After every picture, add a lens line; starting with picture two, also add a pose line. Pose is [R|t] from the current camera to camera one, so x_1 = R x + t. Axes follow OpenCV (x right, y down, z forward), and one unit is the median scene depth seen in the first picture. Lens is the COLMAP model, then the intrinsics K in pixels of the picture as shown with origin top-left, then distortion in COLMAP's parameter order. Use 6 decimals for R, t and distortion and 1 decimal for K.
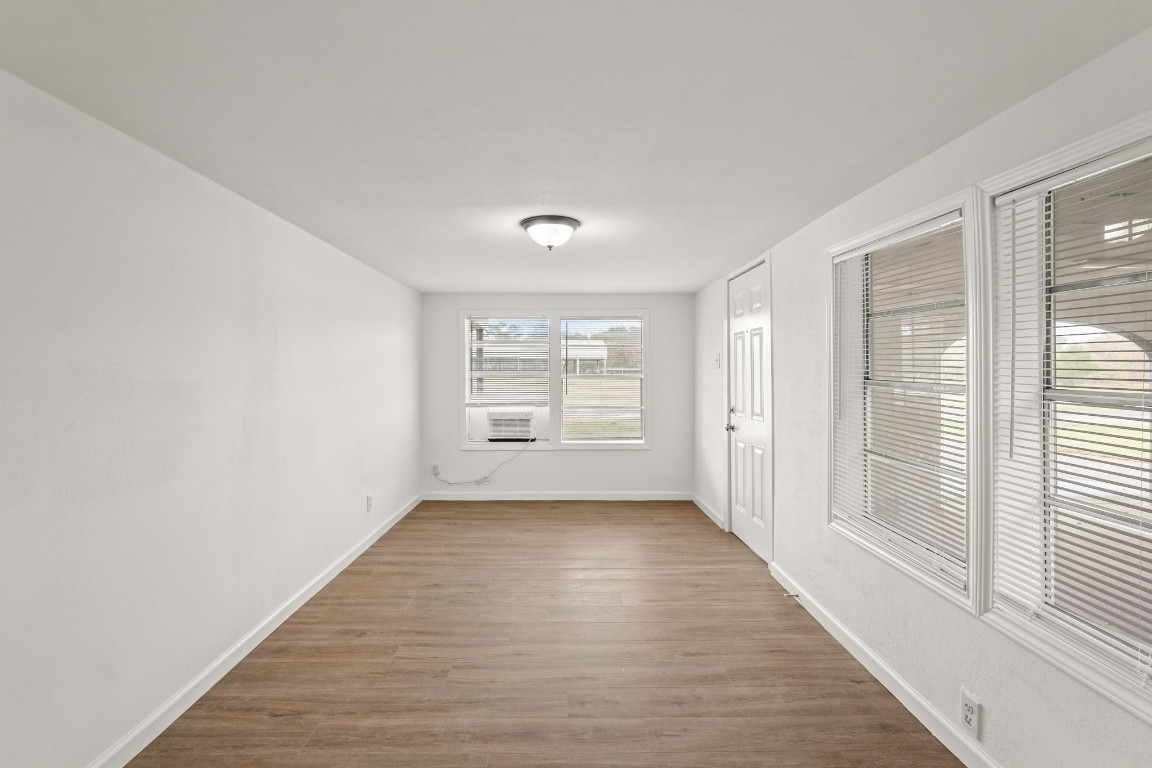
lens RADIAL K [[534.5, 0, 574.1], [0, 534.5, 375.3], [0, 0, 1]] dist [-0.012286, 0.009789]
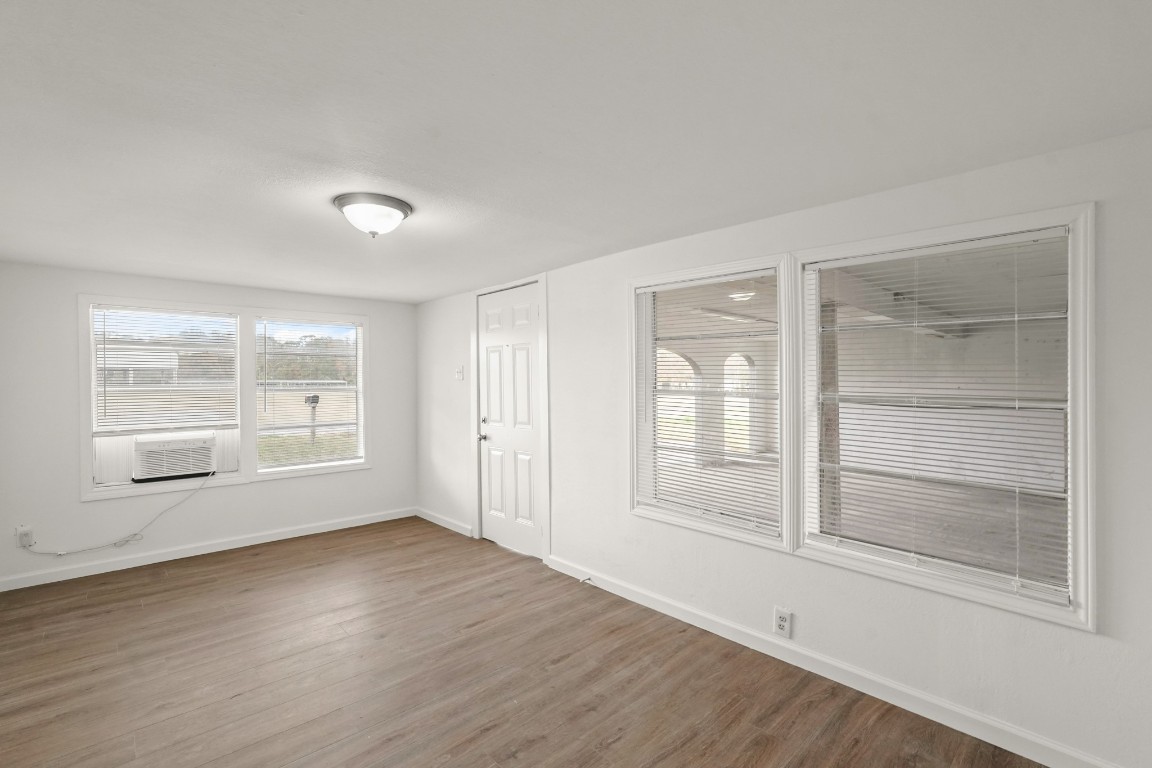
lens RADIAL K [[507.0, 0, 577.9], [0, 507.0, 382.7], [0, 0, 1]] dist [-0.001499, 0.000436]
pose [[0.743988, -0.002966, 0.668187, -0.303375], [0.008394, 0.999953, -0.004906, -0.002699], [-0.668141, 0.009259, 0.743977, 0.187502]]
